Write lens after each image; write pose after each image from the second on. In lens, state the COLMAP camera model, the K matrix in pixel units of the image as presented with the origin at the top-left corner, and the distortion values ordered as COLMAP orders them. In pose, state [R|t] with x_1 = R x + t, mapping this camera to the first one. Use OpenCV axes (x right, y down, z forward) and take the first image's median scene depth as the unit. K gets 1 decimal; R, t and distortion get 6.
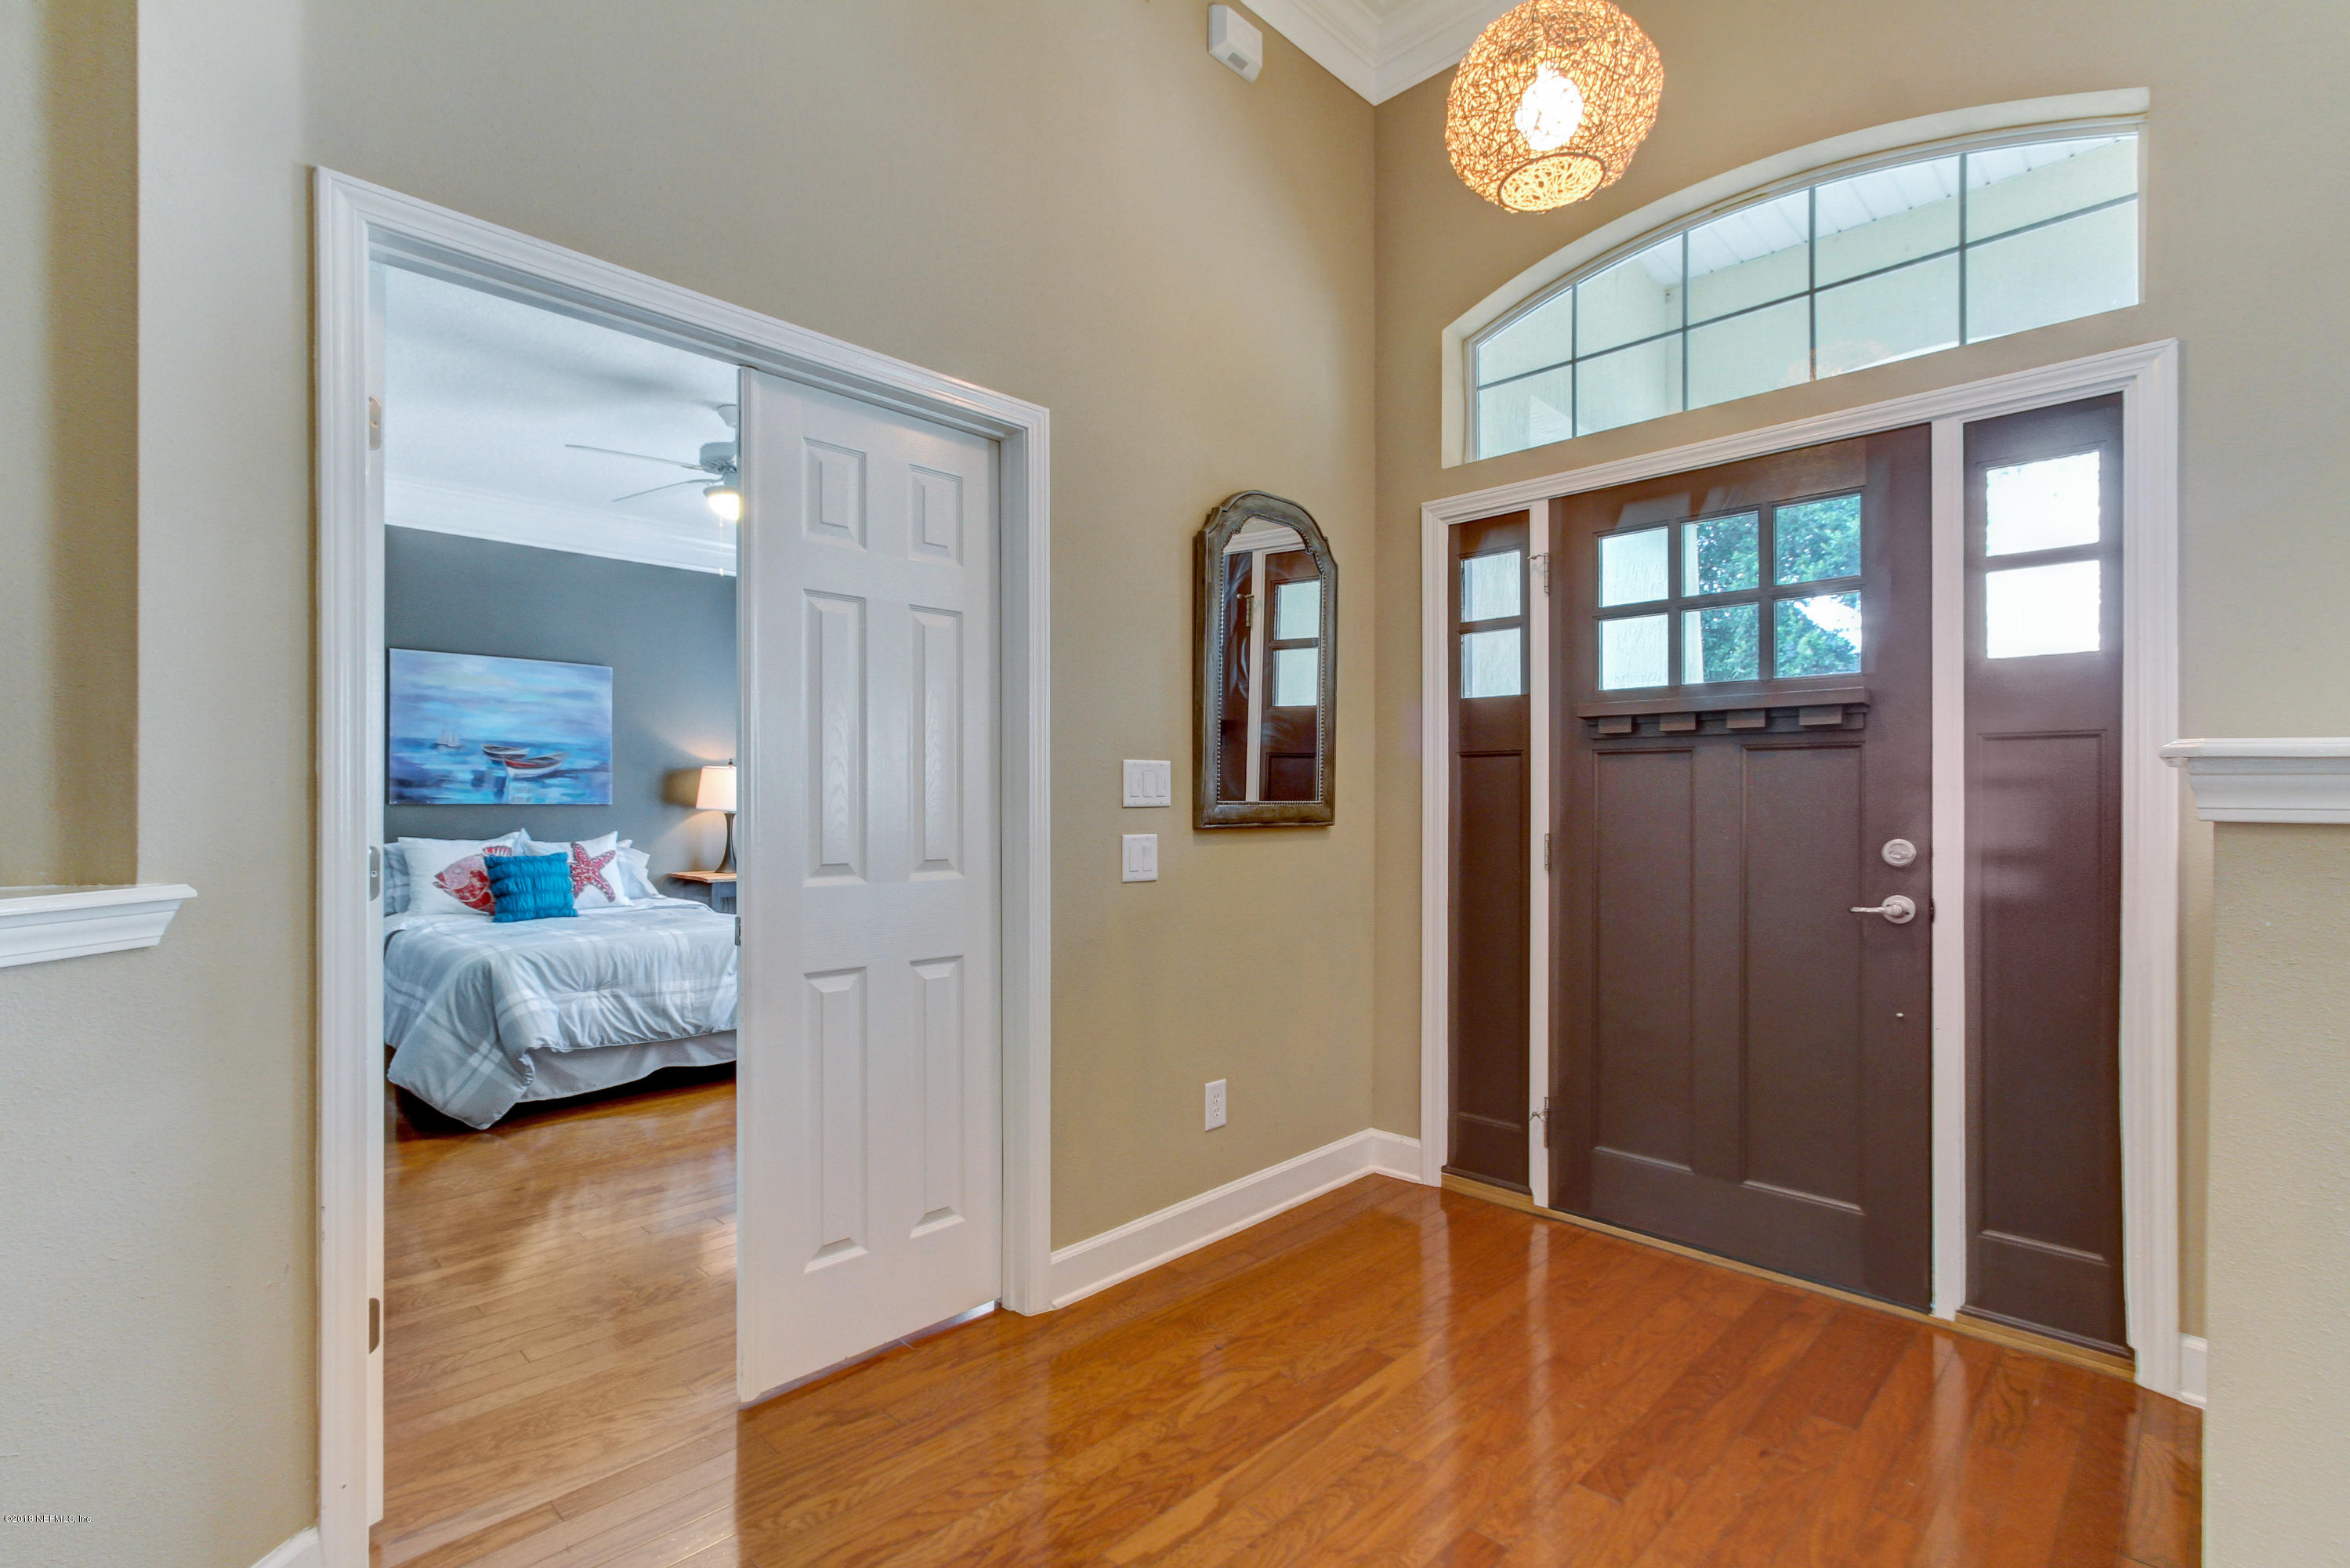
lens RADIAL K [[1082.3, 0, 1167.6], [0, 1082.3, 790.3], [0, 0, 1]] dist [-0.008490, 0.005316]
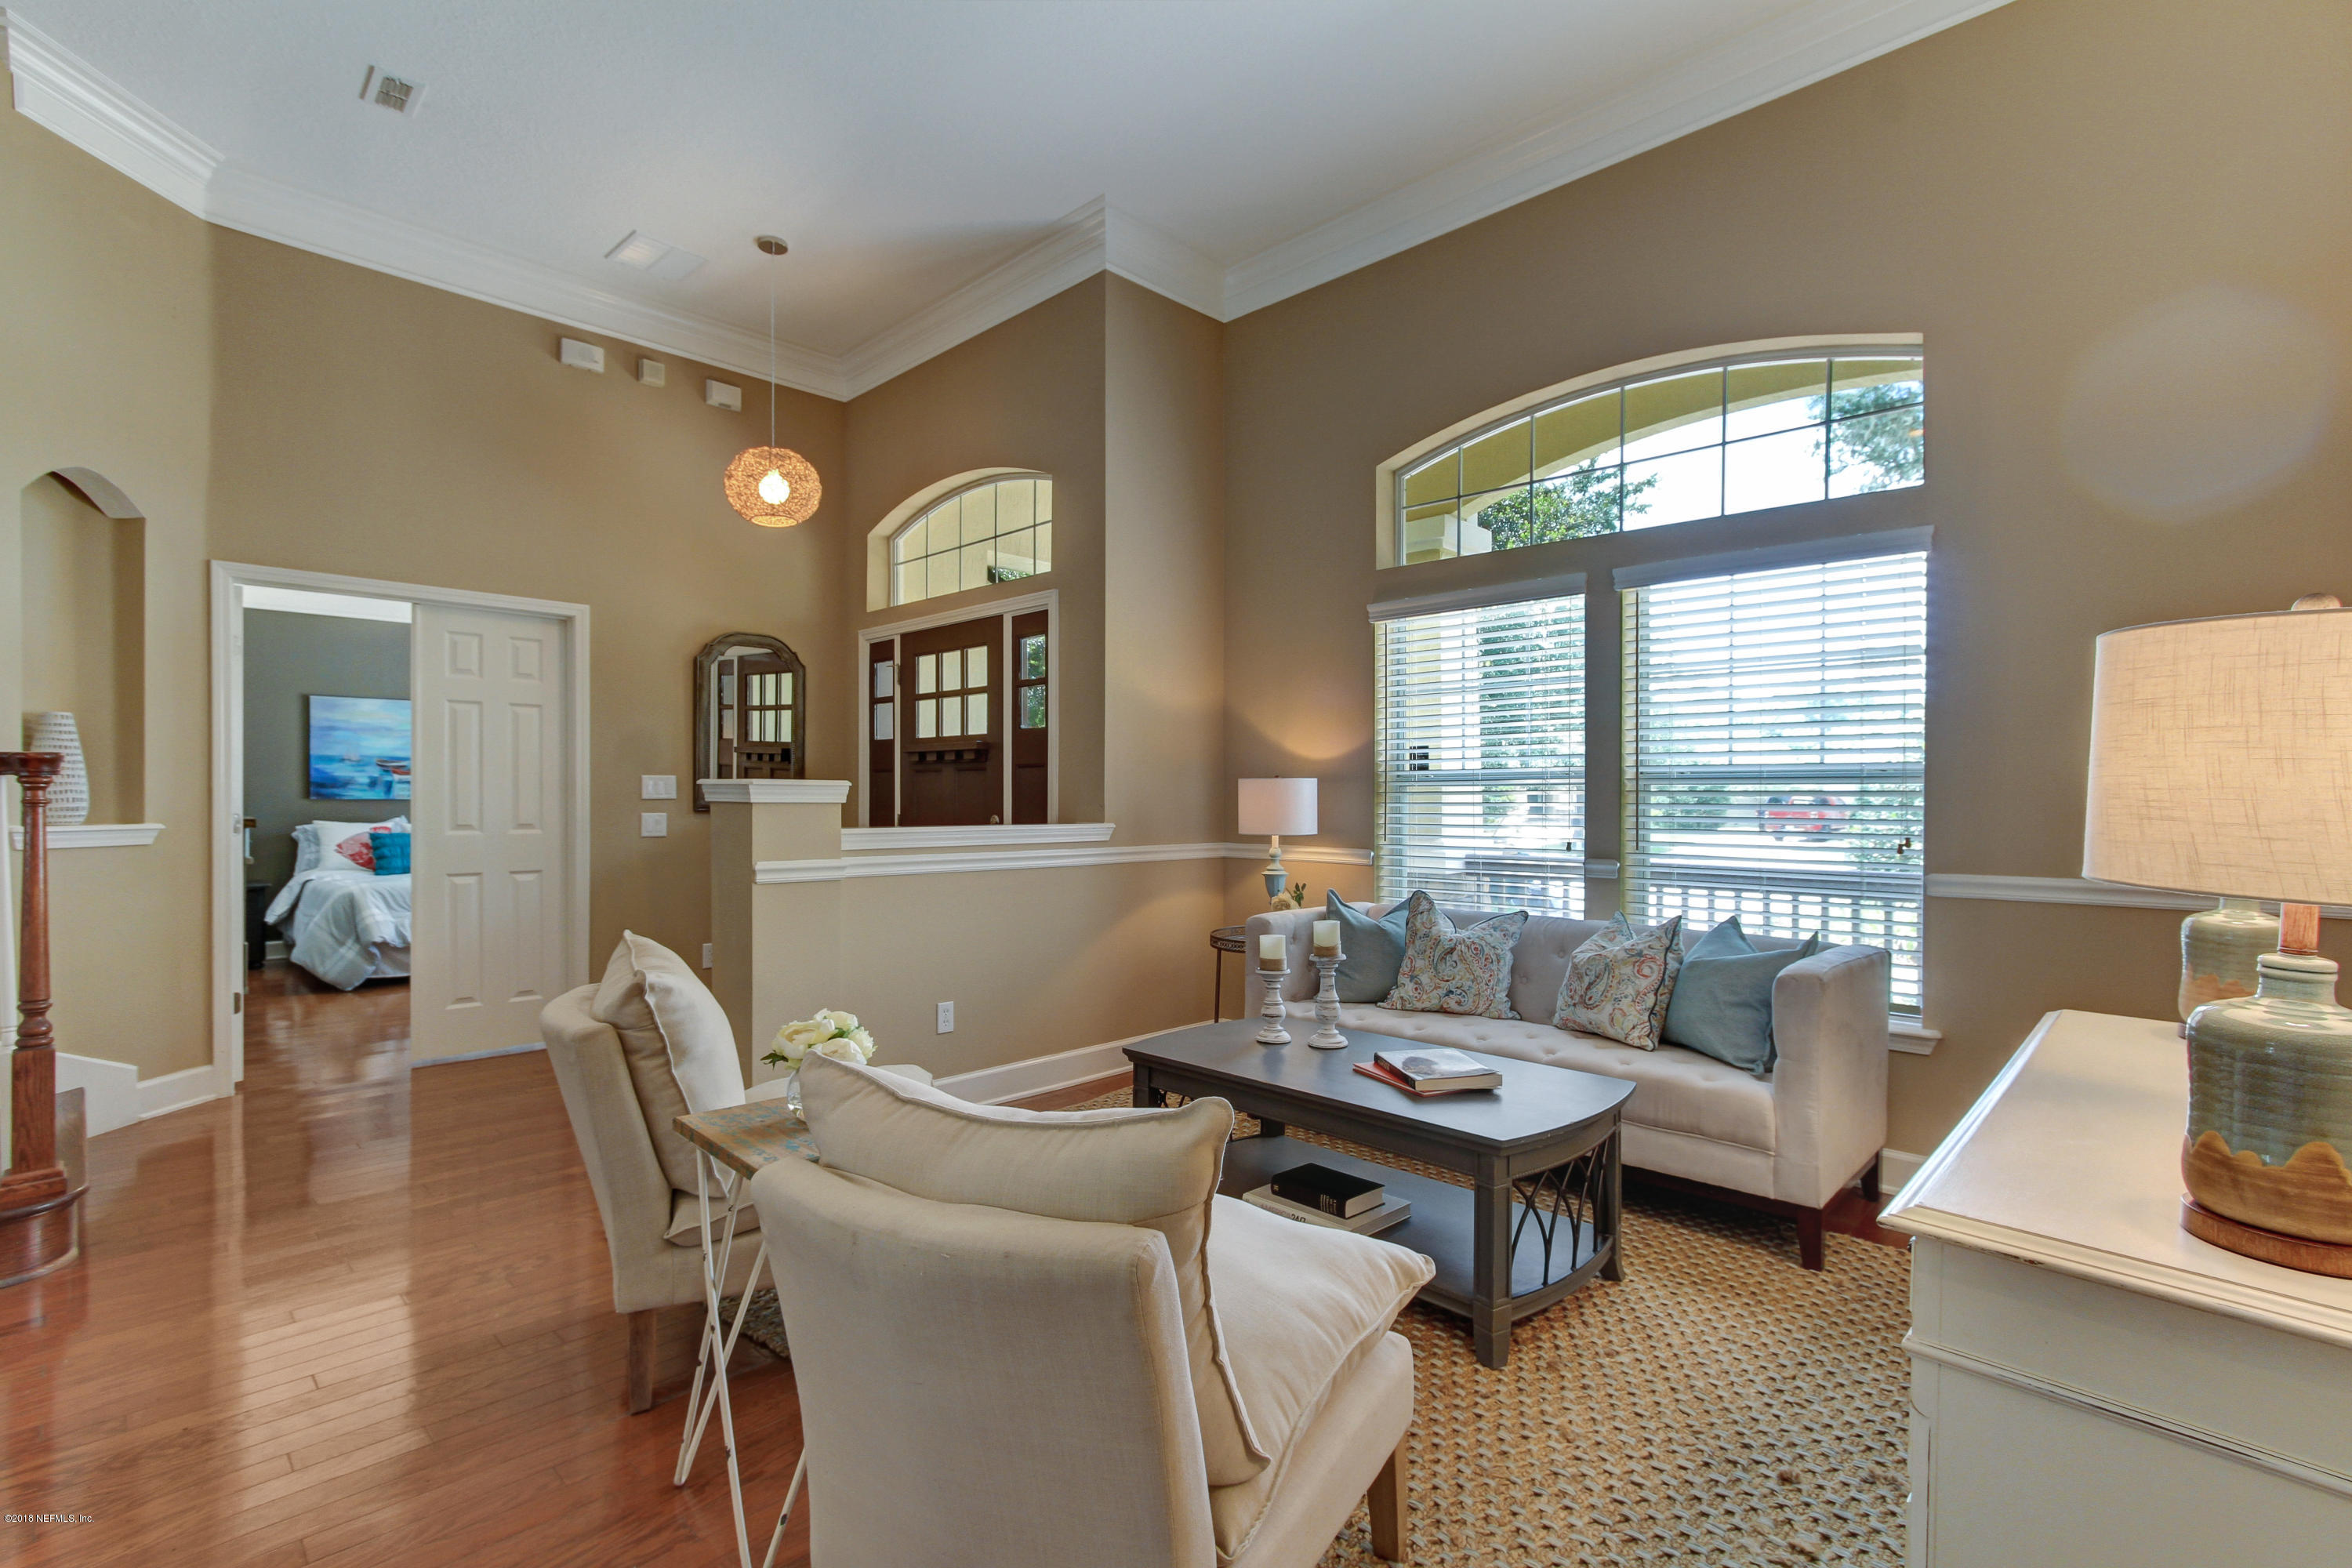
lens RADIAL K [[1083.3, 0, 1182.3], [0, 1083.3, 787.6], [0, 0, 1]] dist [-0.008490, 0.005316]
pose [[0.999980, -0.000984, 0.006293, 0.773160], [0.000975, 0.999999, 0.001406, -0.006489], [-0.006294, -0.001400, 0.999979, -0.816445]]
